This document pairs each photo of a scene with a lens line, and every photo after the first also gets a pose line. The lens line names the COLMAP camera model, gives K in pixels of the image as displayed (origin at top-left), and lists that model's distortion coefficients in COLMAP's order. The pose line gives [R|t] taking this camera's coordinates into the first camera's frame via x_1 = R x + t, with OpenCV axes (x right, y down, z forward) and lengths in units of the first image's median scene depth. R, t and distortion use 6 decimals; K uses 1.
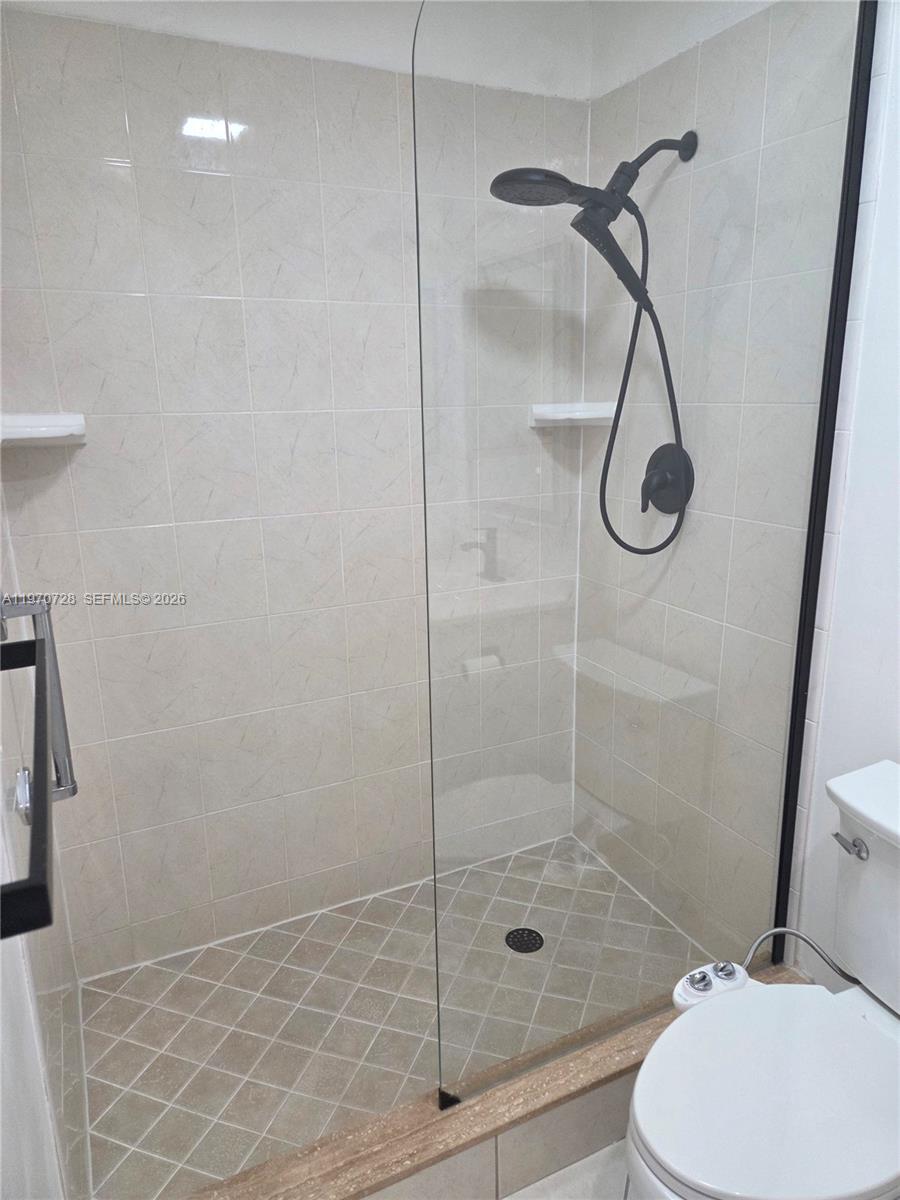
lens RADIAL K [[806.1, 0, 455.2], [0, 806.1, 604.1], [0, 0, 1]] dist [0.068428, -0.051682]
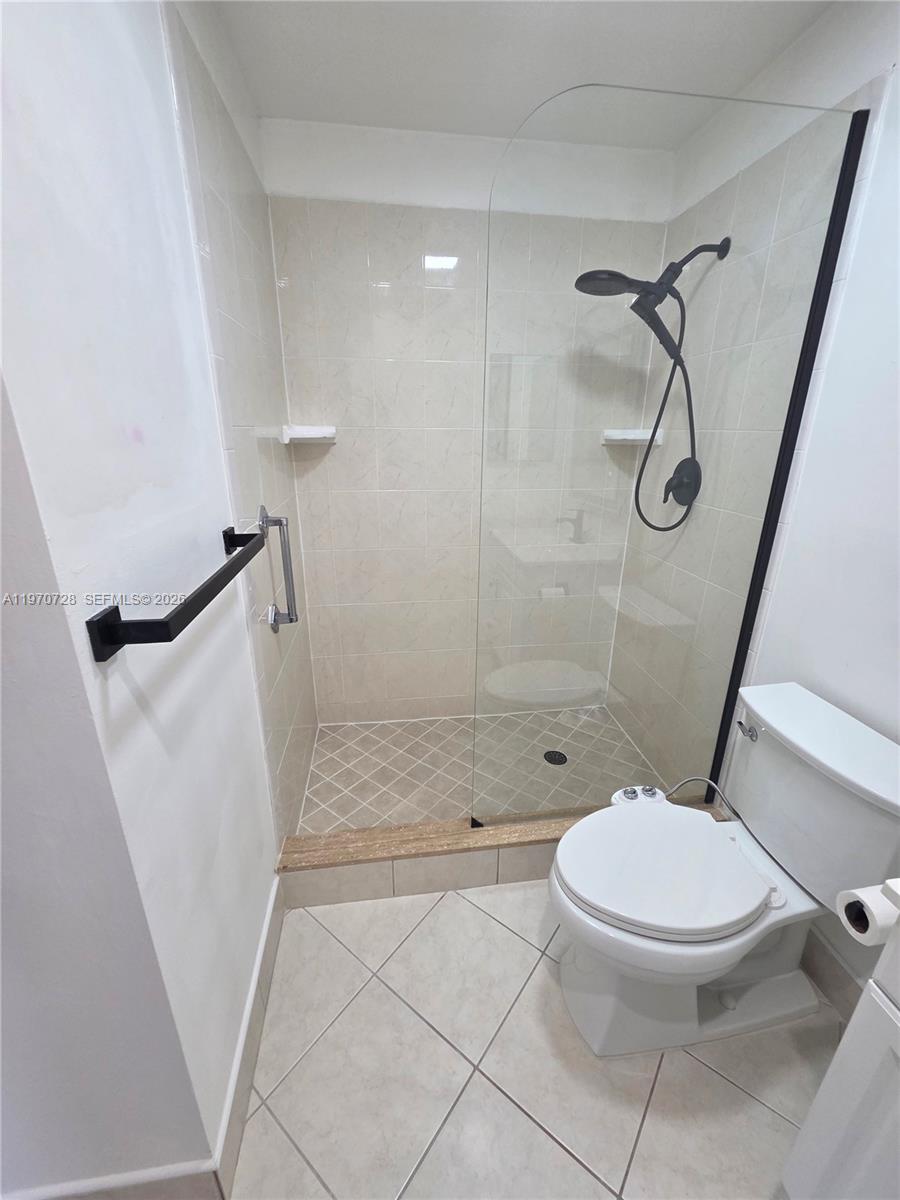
lens RADIAL K [[488.2, 0, 451.8], [0, 488.2, 600.4], [0, 0, 1]] dist [0.004368, -0.002634]
pose [[0.949403, 0.127238, -0.287132, 0.144377], [-0.103603, 0.989963, 0.096122, 0.020481], [0.296481, -0.061511, 0.953056, 0.000051]]
